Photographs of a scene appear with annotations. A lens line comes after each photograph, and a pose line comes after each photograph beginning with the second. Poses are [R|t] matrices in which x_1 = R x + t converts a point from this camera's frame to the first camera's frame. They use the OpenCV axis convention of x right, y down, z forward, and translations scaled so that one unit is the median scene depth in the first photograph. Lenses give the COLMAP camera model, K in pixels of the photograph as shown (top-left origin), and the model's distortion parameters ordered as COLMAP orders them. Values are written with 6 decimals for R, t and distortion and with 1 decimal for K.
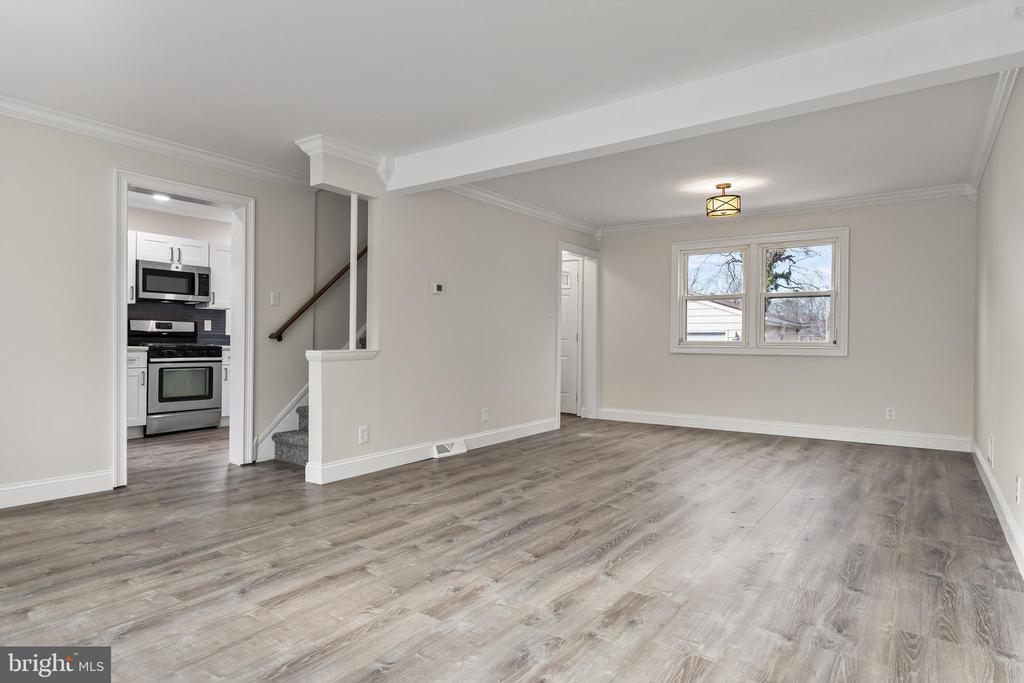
lens RADIAL K [[581.9, 0, 512.0], [0, 581.9, 341.5], [0, 0, 1]] dist [-0.016257, -0.000106]
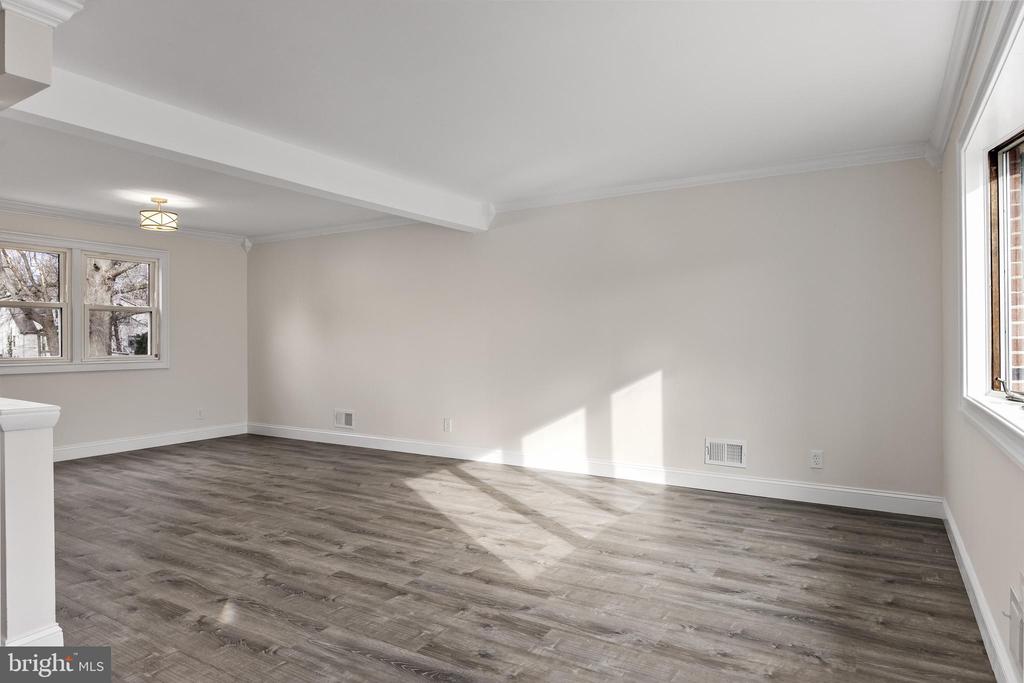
lens RADIAL K [[614.2, 0, 498.9], [0, 614.2, 352.2], [0, 0, 1]] dist [-0.005589, -0.001722]
pose [[-0.061717, -0.028675, 0.997682, -1.131223], [0.005306, 0.999564, 0.029057, -0.062752], [-0.998080, 0.007087, -0.061538, 0.782921]]
